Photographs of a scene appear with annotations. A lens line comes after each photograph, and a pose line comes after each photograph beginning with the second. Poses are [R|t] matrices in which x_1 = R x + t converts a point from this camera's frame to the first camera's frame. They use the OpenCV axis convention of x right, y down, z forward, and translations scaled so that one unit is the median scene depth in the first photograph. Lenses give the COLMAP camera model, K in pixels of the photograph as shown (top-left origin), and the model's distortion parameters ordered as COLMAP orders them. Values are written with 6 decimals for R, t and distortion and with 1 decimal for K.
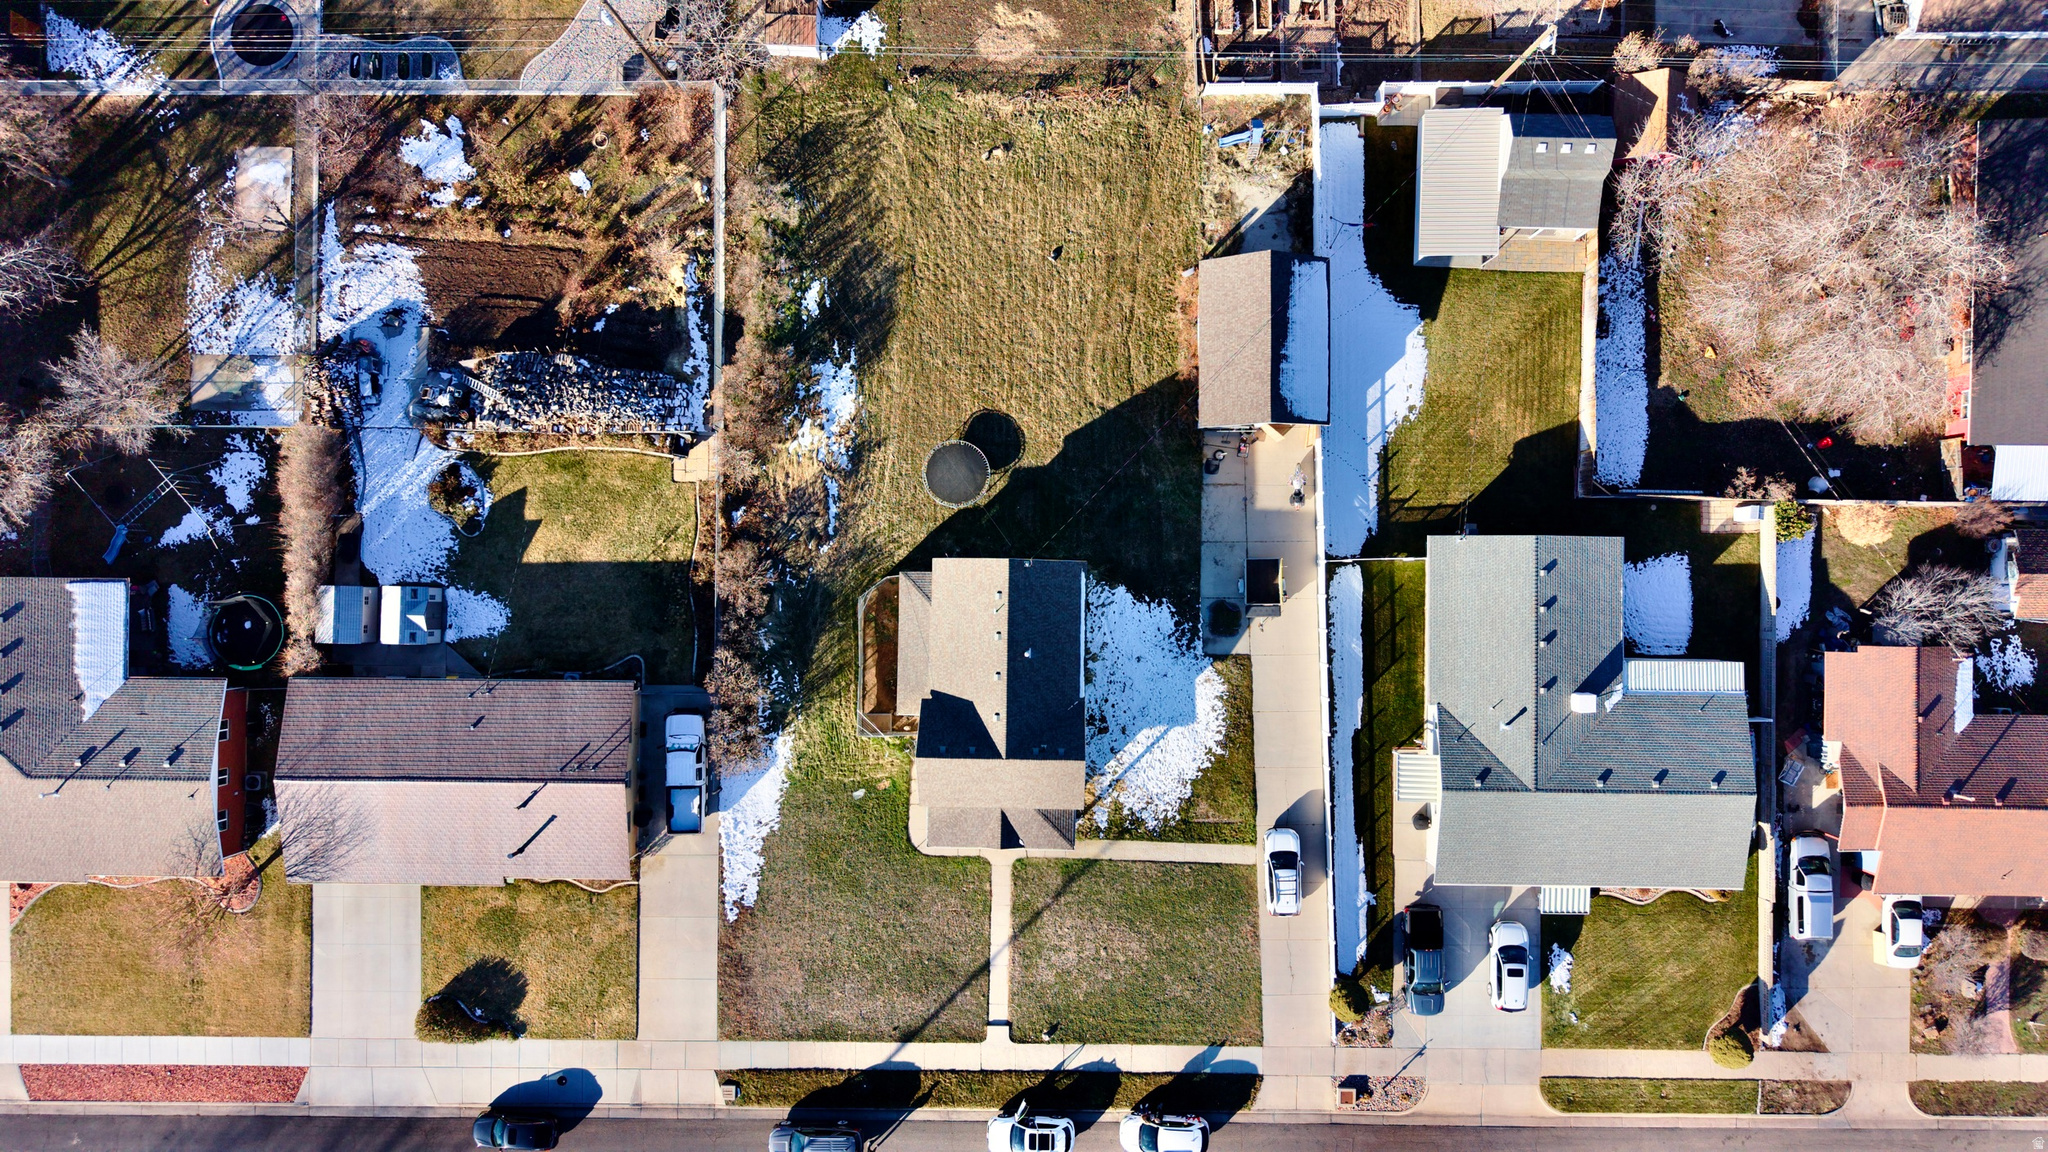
lens RADIAL K [[1379.2, 0, 1022.3], [0, 1379.2, 567.6], [0, 0, 1]] dist [0.040092, -0.044980]
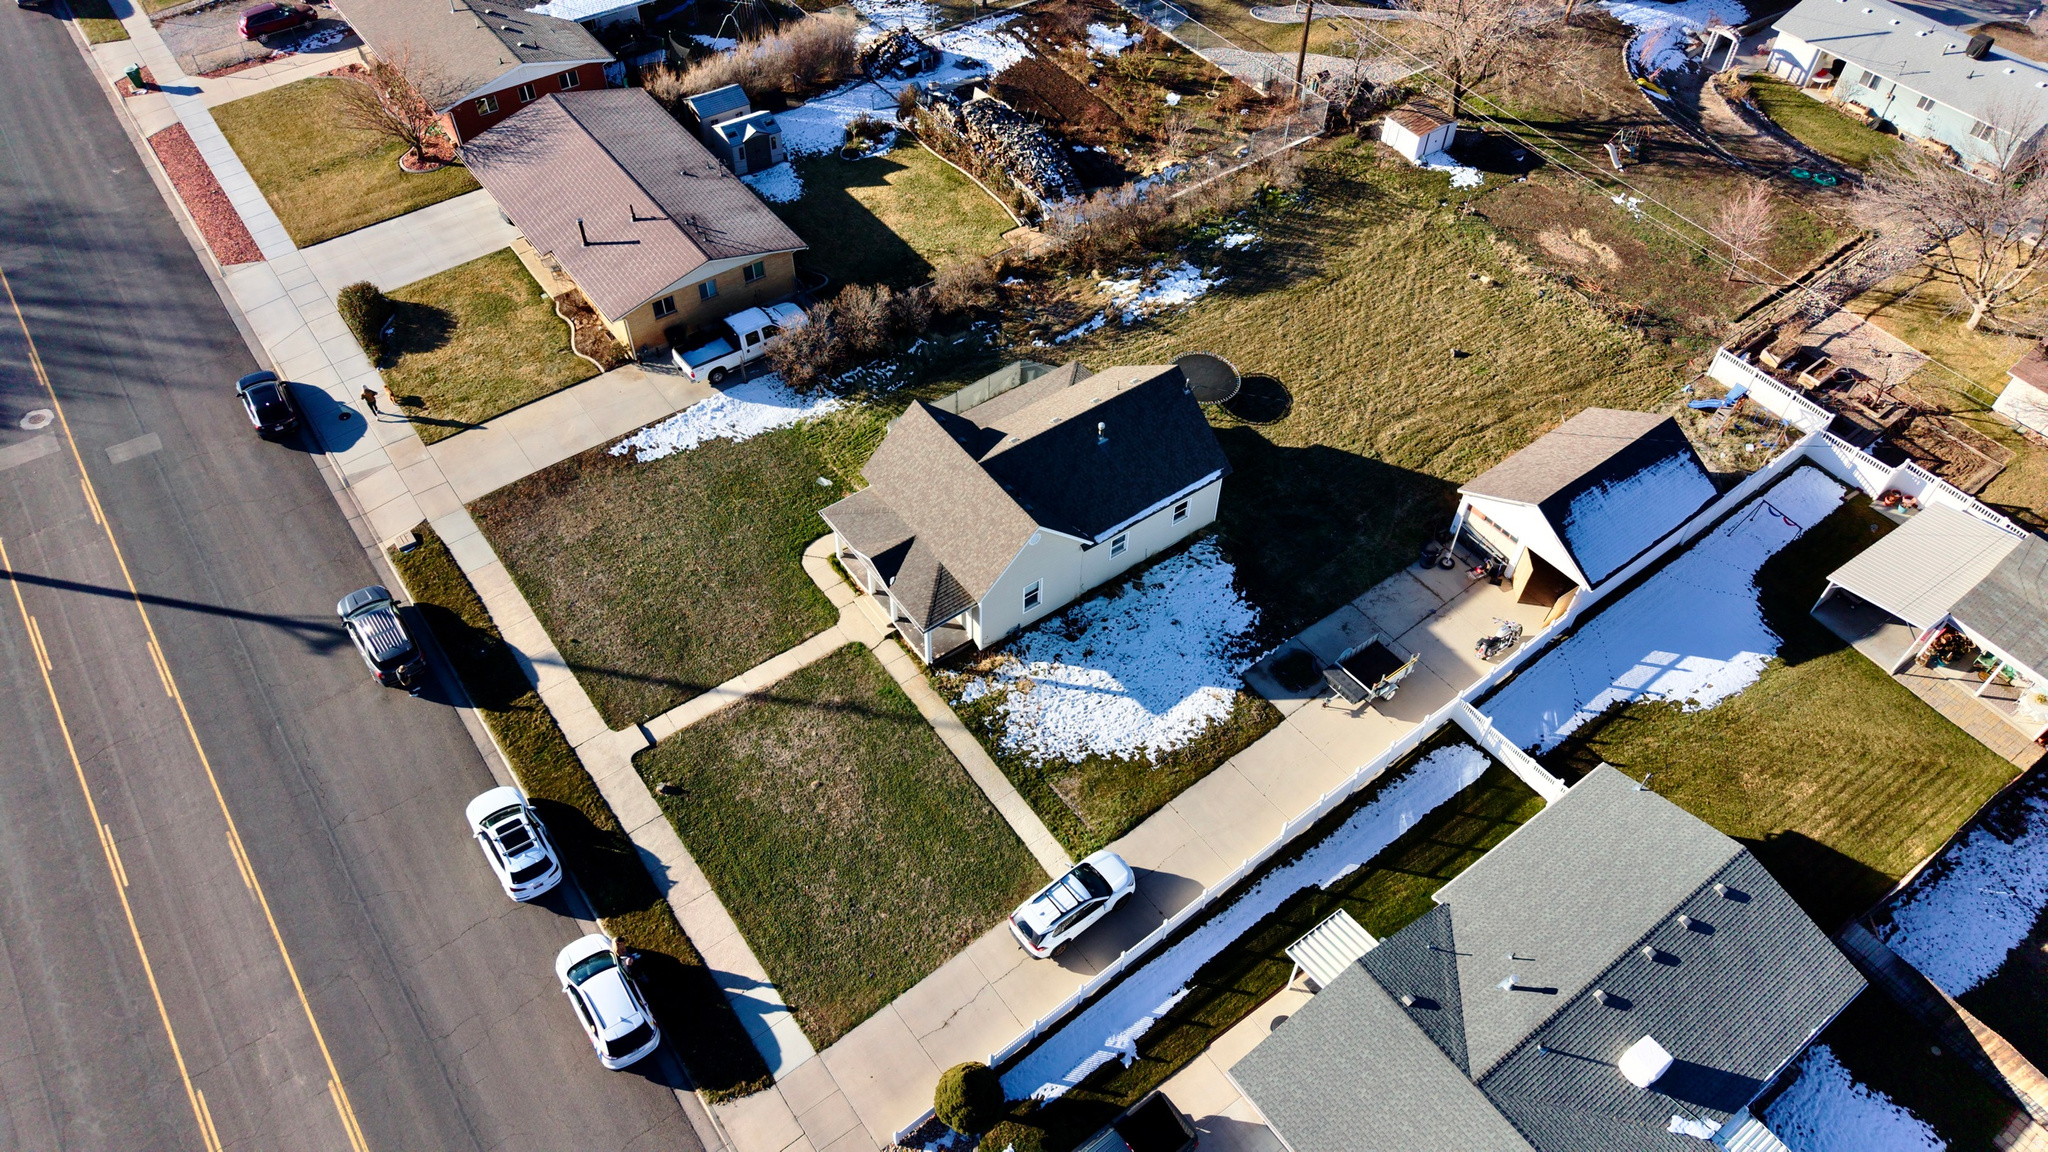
lens RADIAL K [[1379.2, 0, 1022.3], [0, 1379.2, 567.6], [0, 0, 1]] dist [0.040092, -0.044980]
pose [[0.598682, 0.612795, -0.515811, 0.401270], [-0.800784, 0.443411, -0.402657, 0.420238], [-0.018030, 0.654117, 0.756179, 0.418724]]
